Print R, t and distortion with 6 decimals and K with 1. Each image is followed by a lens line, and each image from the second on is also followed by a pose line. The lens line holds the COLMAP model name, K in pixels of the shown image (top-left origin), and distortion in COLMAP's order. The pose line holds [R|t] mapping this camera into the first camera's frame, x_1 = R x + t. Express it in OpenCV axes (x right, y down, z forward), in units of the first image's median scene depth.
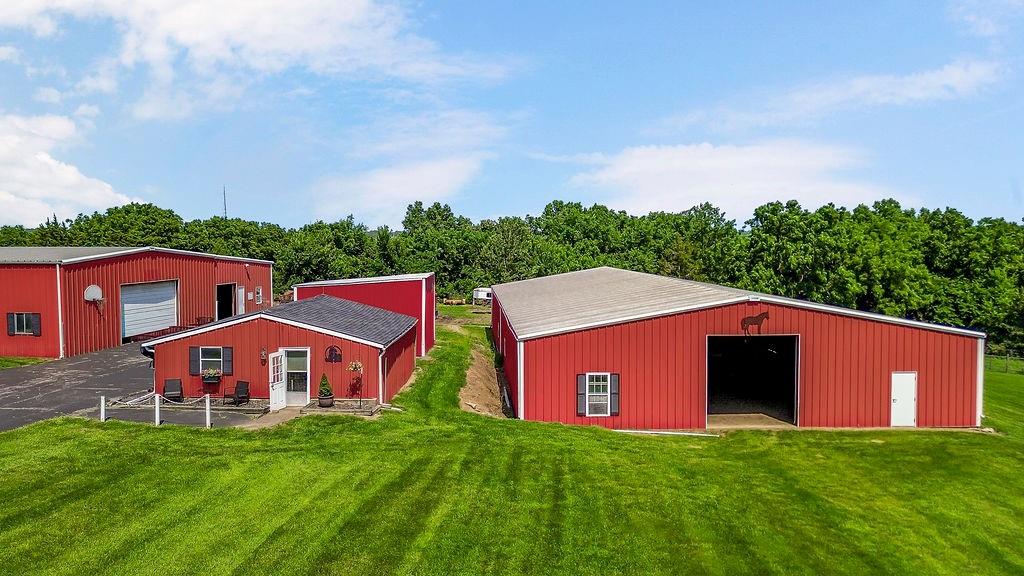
lens RADIAL K [[718.5, 0, 513.5], [0, 718.5, 287.3], [0, 0, 1]] dist [0.039919, -0.000608]
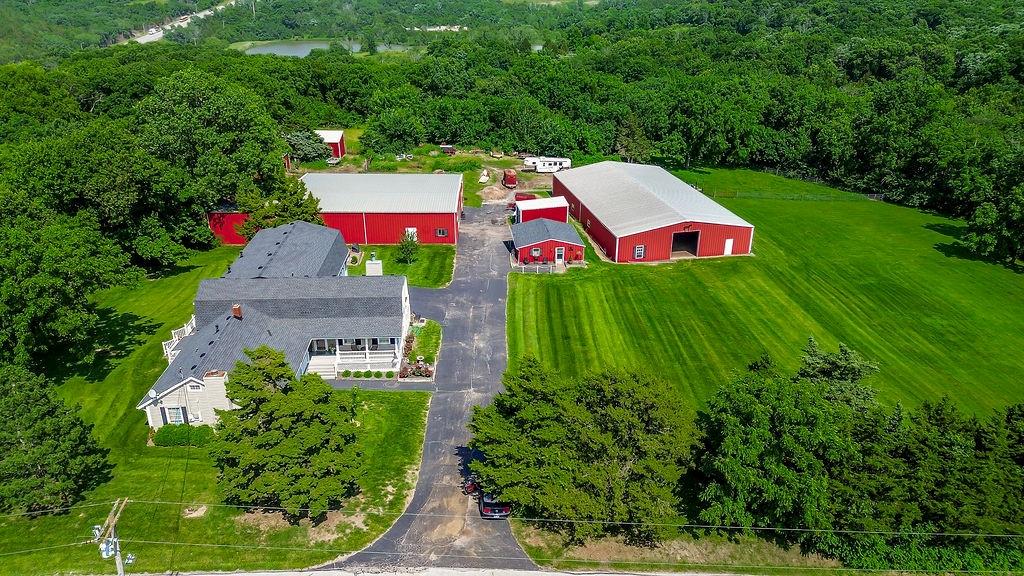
lens RADIAL K [[718.5, 0, 513.5], [0, 718.5, 287.3], [0, 0, 1]] dist [0.039919, -0.000608]
pose [[0.987133, -0.057411, 0.149238, -0.930684], [0.002093, 0.937881, 0.346950, -0.823311], [-0.159886, -0.342173, 0.925934, -1.948870]]
